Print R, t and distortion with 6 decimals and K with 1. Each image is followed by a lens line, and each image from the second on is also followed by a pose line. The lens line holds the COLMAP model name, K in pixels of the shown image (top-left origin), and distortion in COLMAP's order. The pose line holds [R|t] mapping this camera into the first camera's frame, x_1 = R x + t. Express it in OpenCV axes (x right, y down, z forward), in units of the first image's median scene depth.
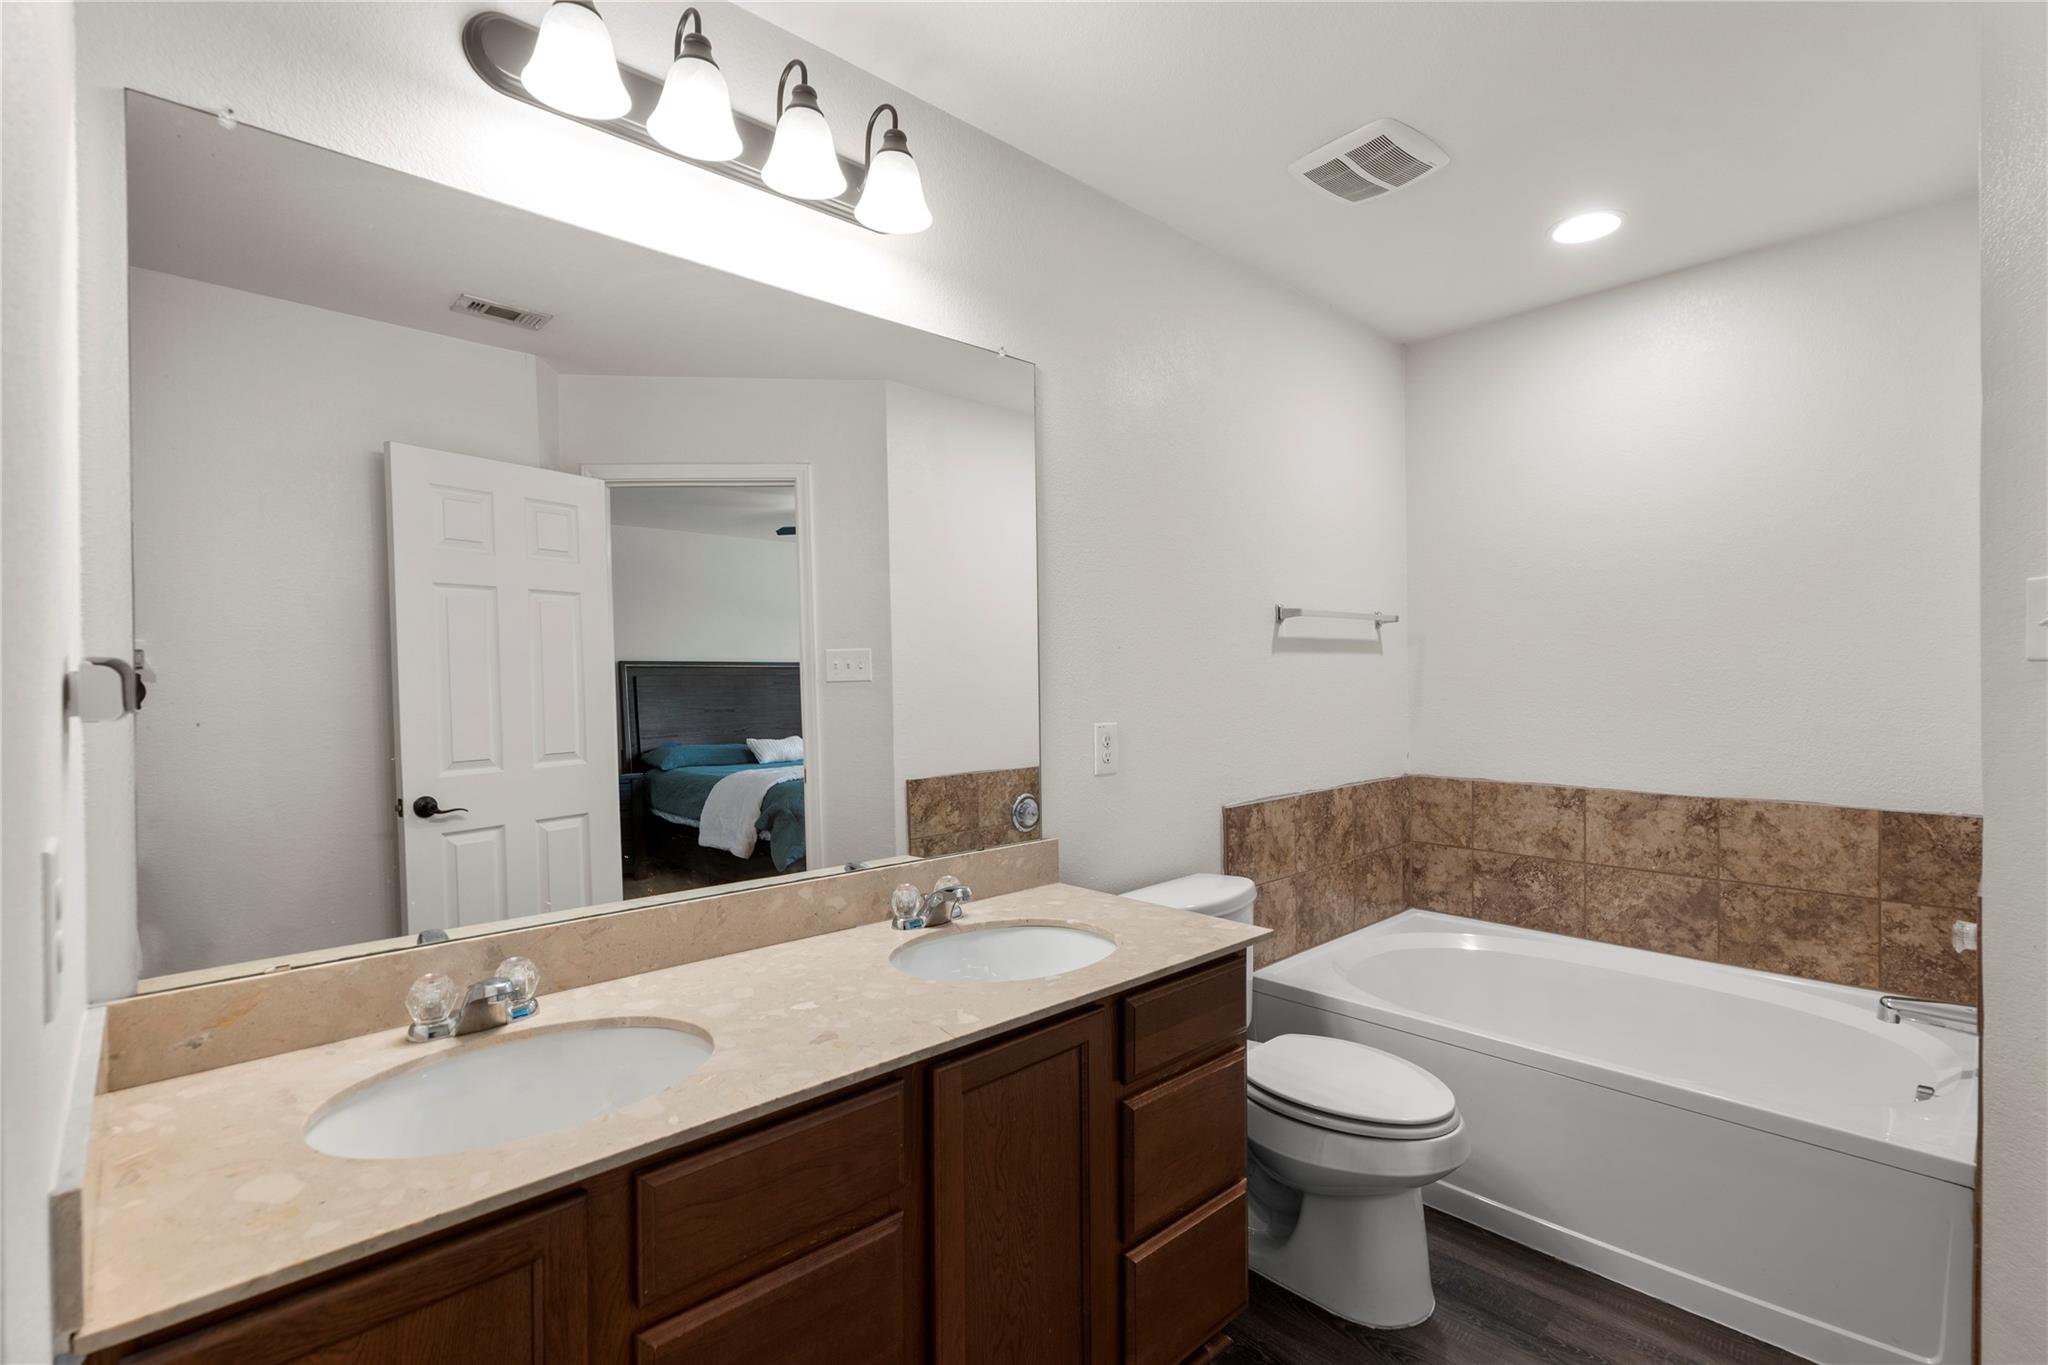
lens RADIAL K [[970.0, 0, 1036.2], [0, 970.0, 686.7], [0, 0, 1]] dist [0.007435, 0.000685]
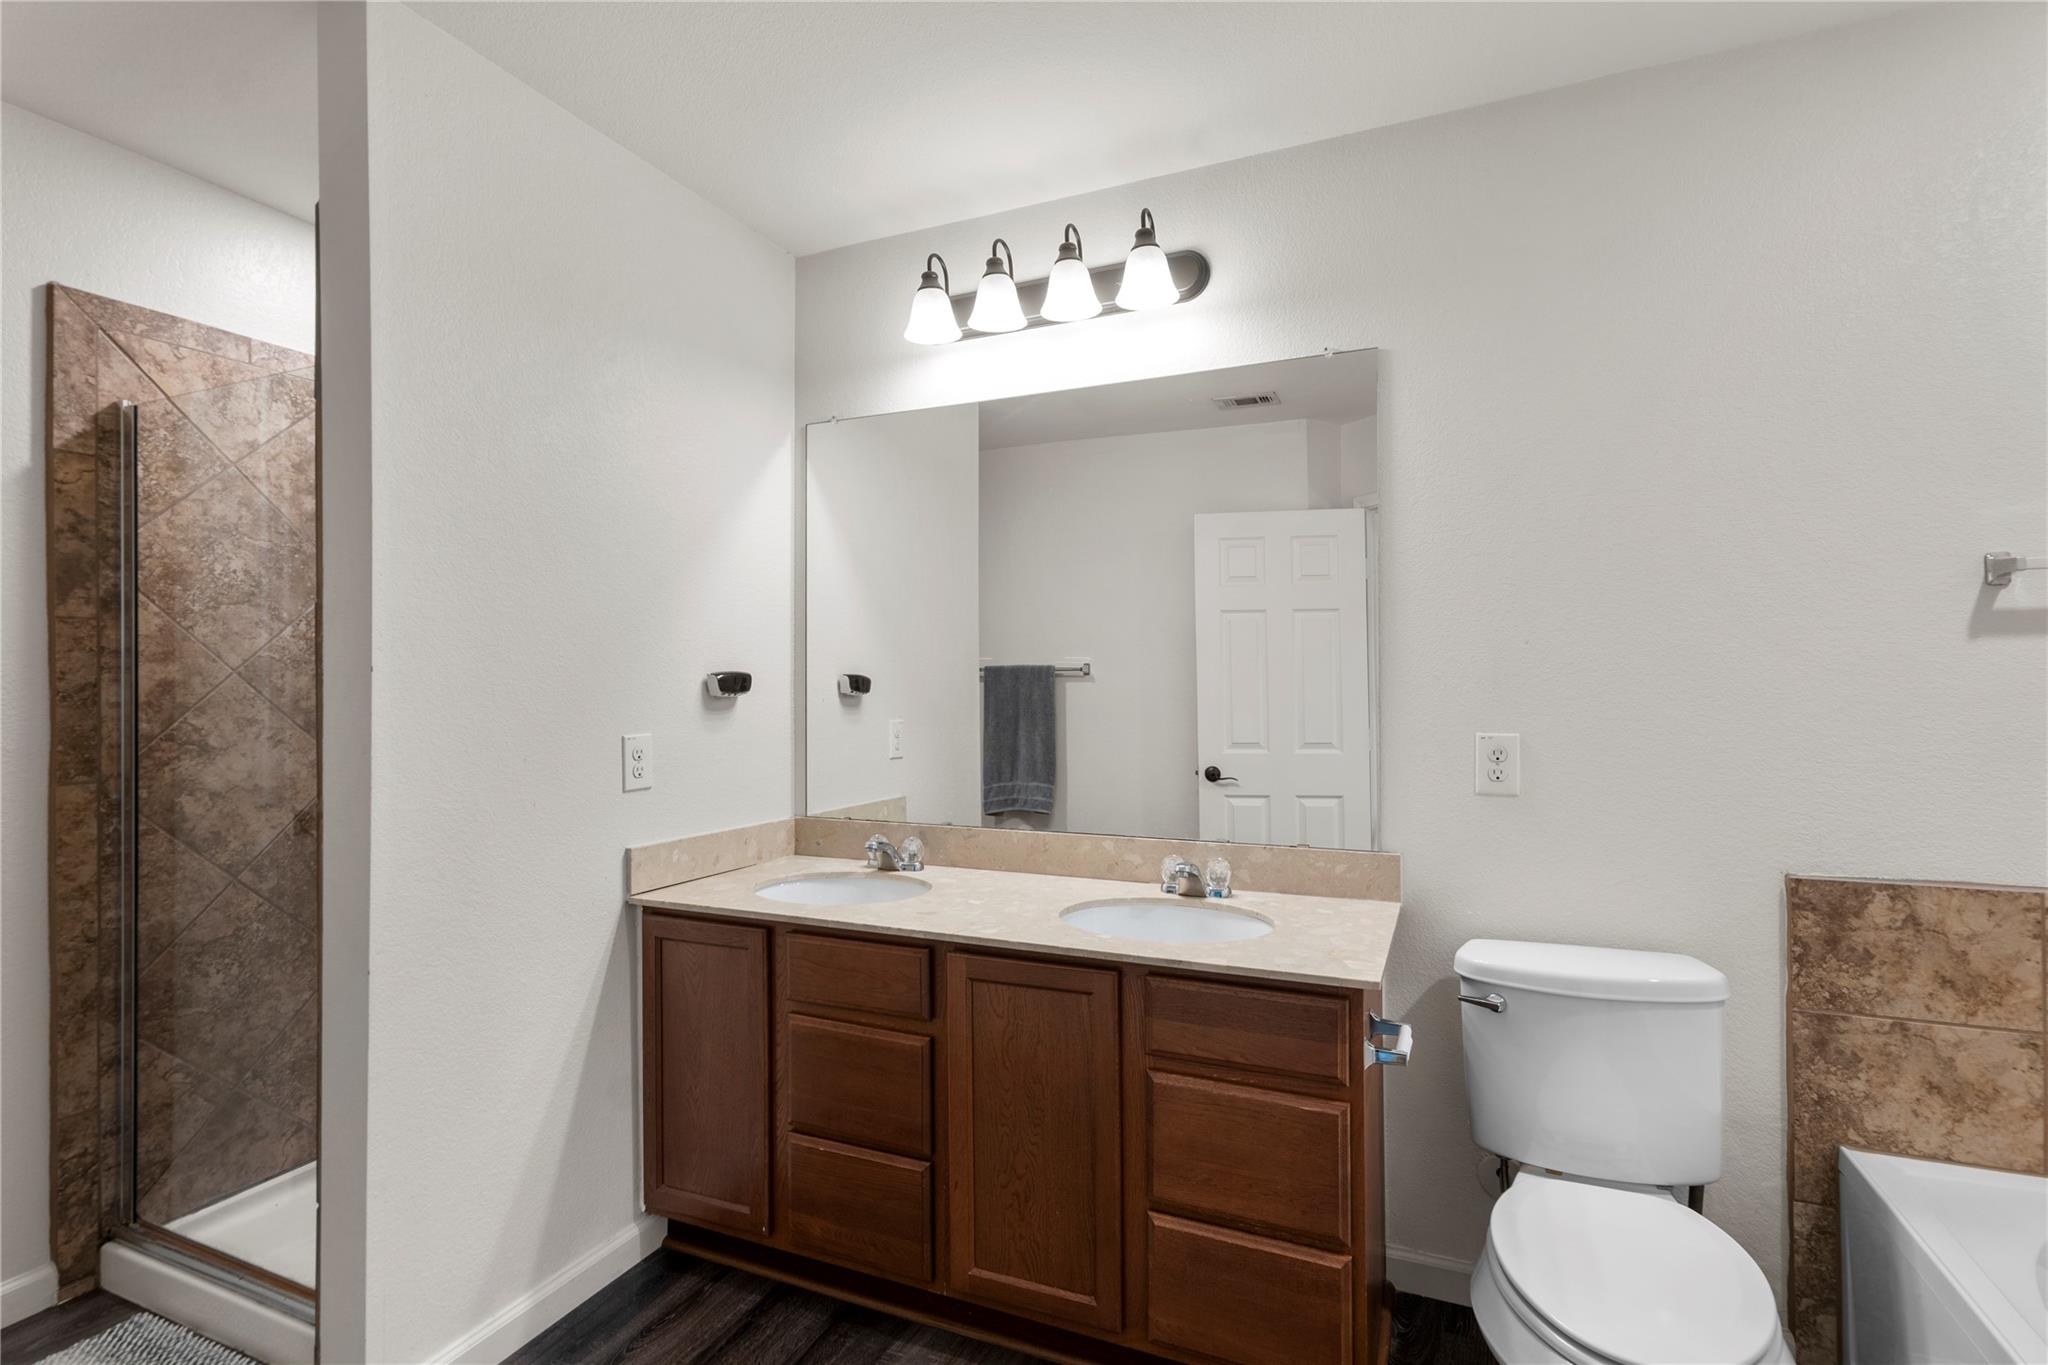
lens RADIAL K [[970.0, 0, 1036.2], [0, 970.0, 679.5], [0, 0, 1]] dist [0.007435, 0.000685]
pose [[0.383435, -0.000685, -0.923568, 0.591507], [-0.008382, 0.999956, -0.004221, -0.002818], [0.923530, 0.009360, 0.383413, 0.260155]]
